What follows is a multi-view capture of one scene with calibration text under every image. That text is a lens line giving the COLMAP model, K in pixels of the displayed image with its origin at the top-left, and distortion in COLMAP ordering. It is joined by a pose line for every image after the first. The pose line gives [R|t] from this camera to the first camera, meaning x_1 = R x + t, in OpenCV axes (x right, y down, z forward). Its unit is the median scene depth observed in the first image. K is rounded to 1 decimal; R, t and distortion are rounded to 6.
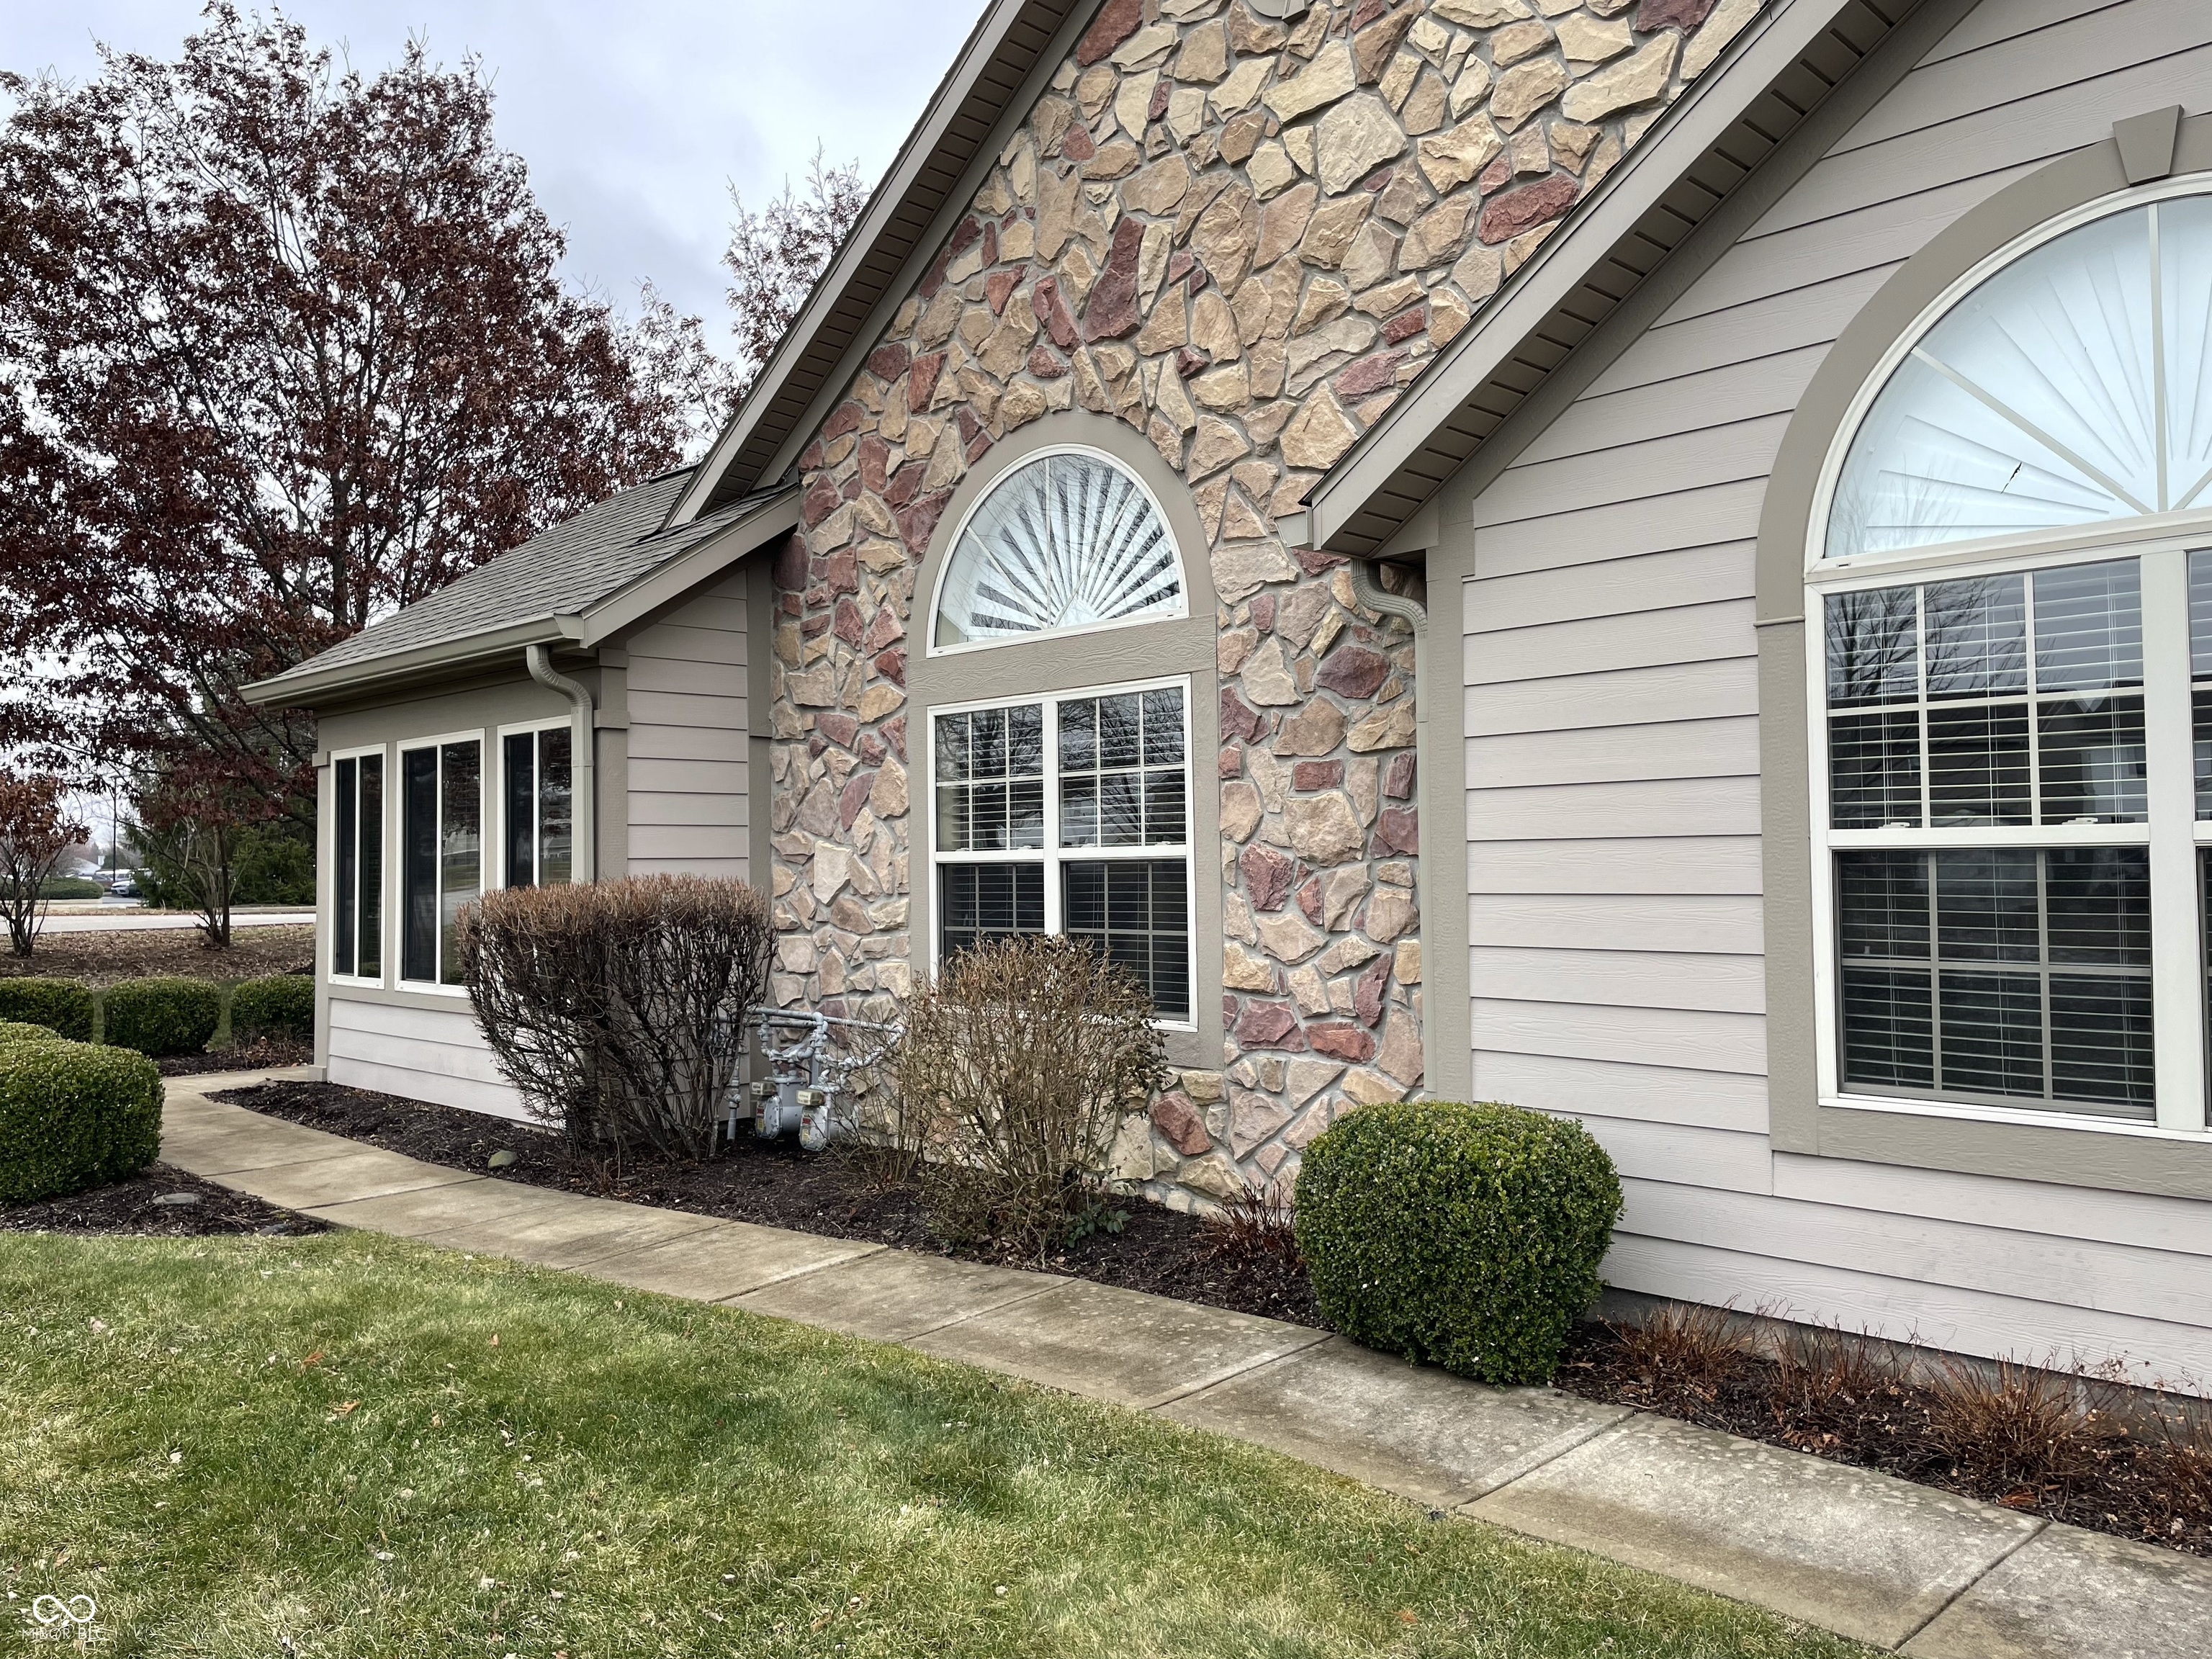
lens RADIAL K [[1667.8, 0, 1111.0], [0, 1667.8, 815.4], [0, 0, 1]] dist [0.064128, -0.088958]
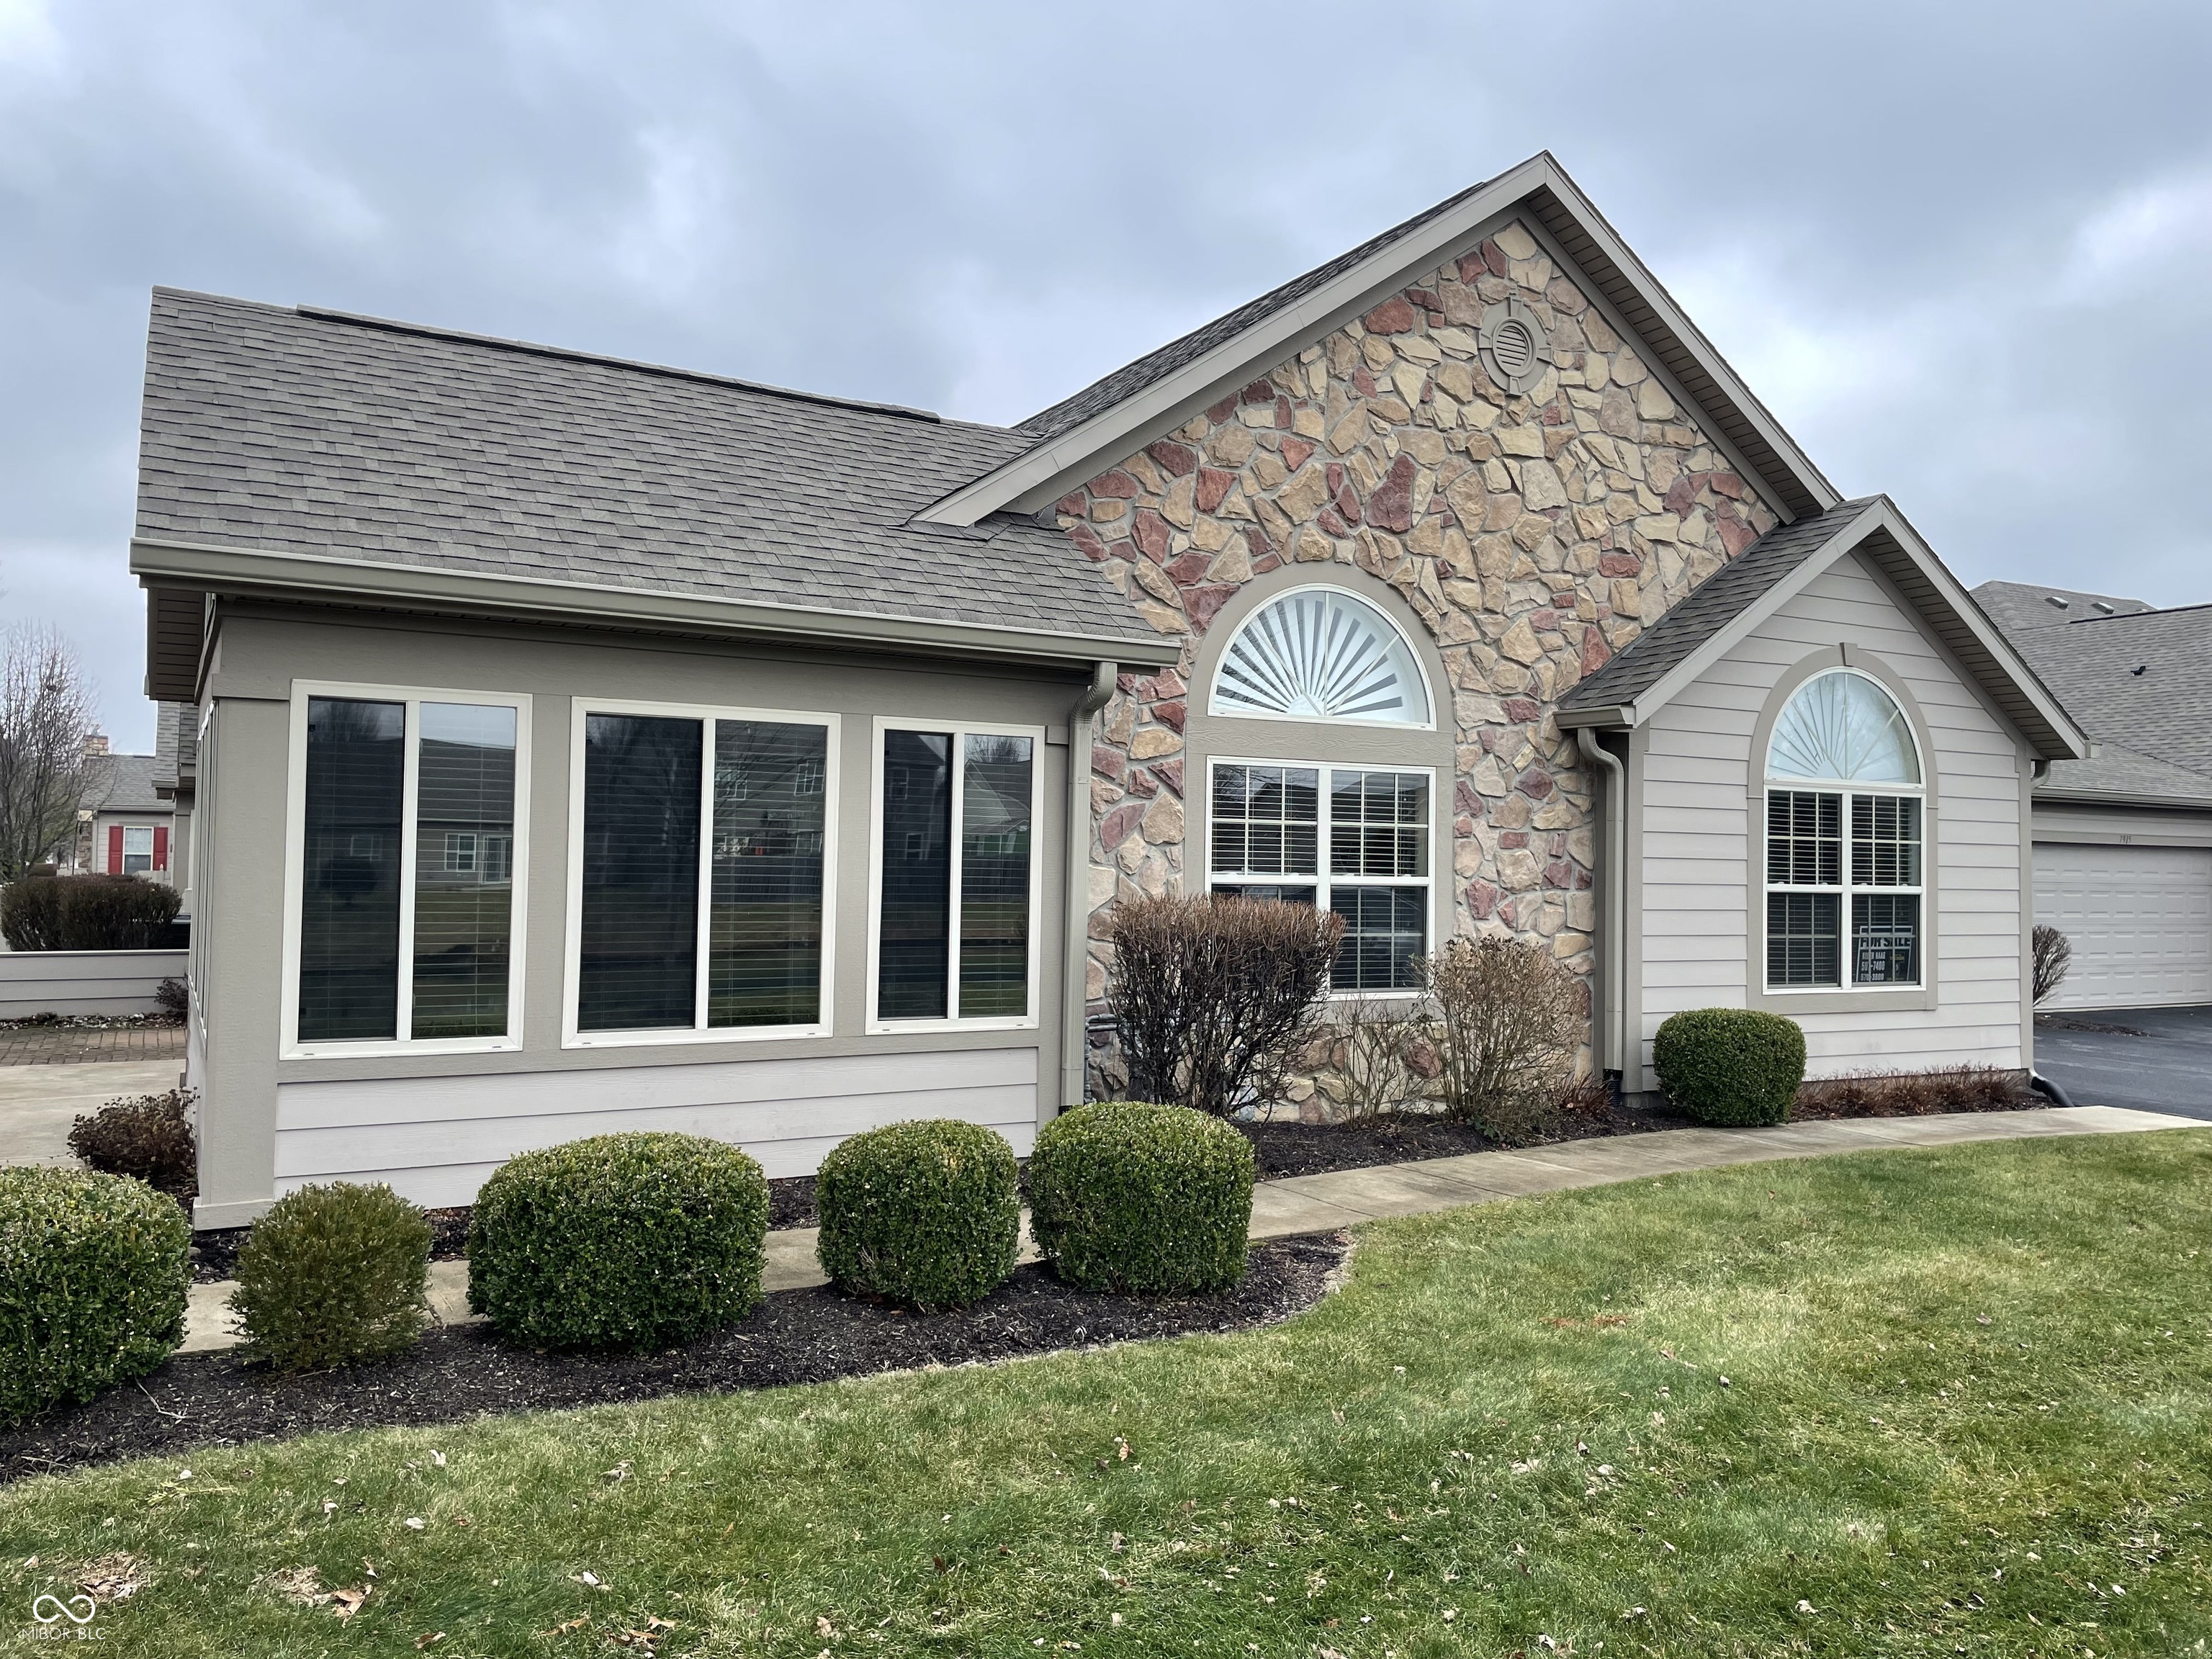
lens RADIAL K [[1667.8, 0, 1108.2], [0, 1667.8, 832.7], [0, 0, 1]] dist [0.064128, -0.088958]
pose [[0.271598, 0.043515, 0.961427, -1.573760], [-0.045262, 0.998449, -0.032404, 0.041224], [-0.961346, -0.034715, 0.273146, 0.888981]]
